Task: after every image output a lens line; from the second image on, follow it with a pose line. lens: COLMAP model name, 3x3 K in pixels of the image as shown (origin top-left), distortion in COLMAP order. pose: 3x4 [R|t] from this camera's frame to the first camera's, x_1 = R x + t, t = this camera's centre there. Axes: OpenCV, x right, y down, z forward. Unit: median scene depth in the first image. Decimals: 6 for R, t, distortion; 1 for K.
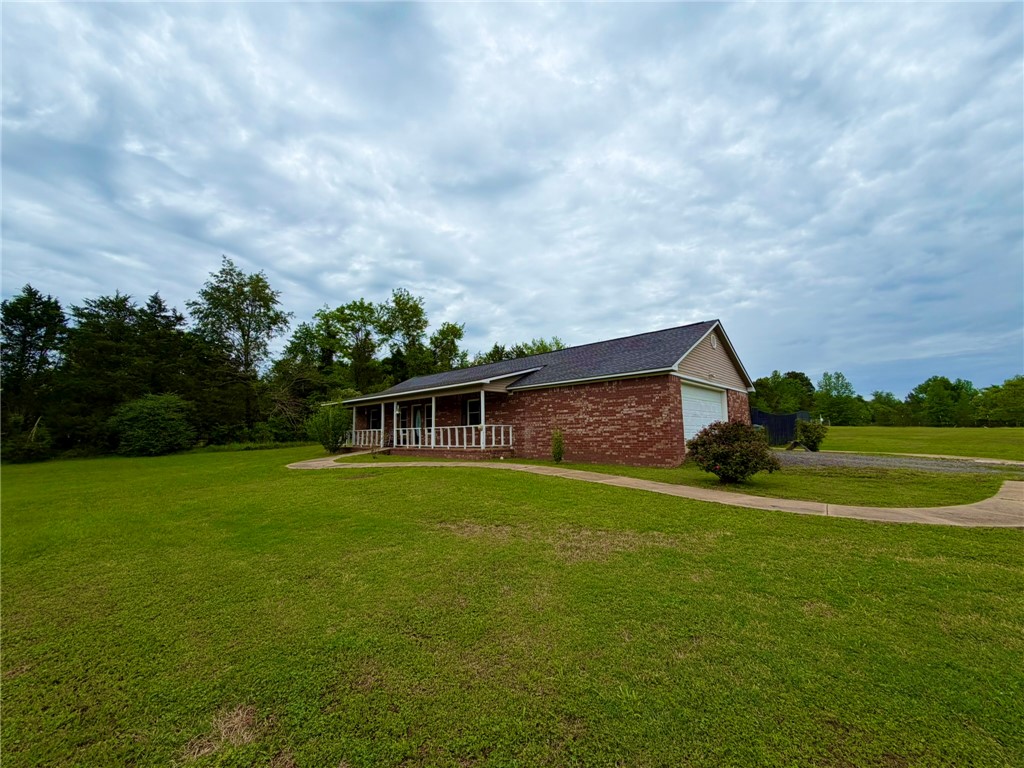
lens RADIAL K [[408.7, 0, 512.0], [0, 408.7, 384.0], [0, 0, 1]] dist [-0.002289, -0.000835]
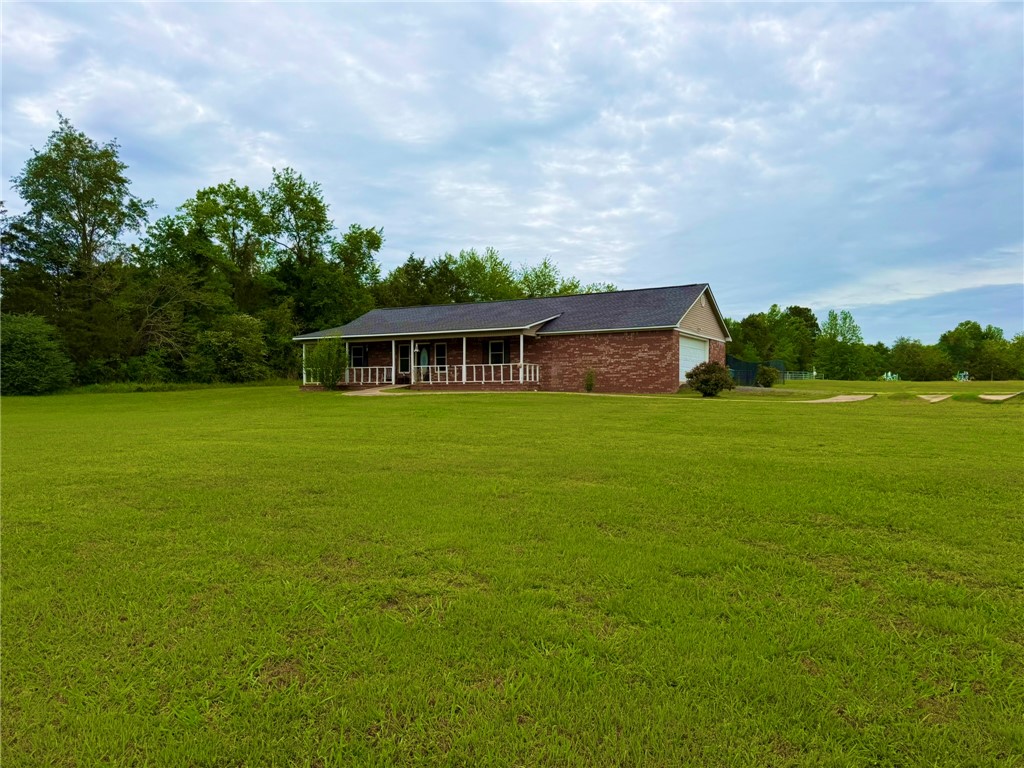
lens RADIAL K [[751.0, 0, 512.0], [0, 751.0, 384.0], [0, 0, 1]] dist [0.120427, 0.000157]
pose [[0.972022, 0.018557, 0.234154, -0.391847], [-0.043497, 0.993854, 0.101799, -0.040187], [-0.230826, -0.109135, 0.966855, -0.726776]]
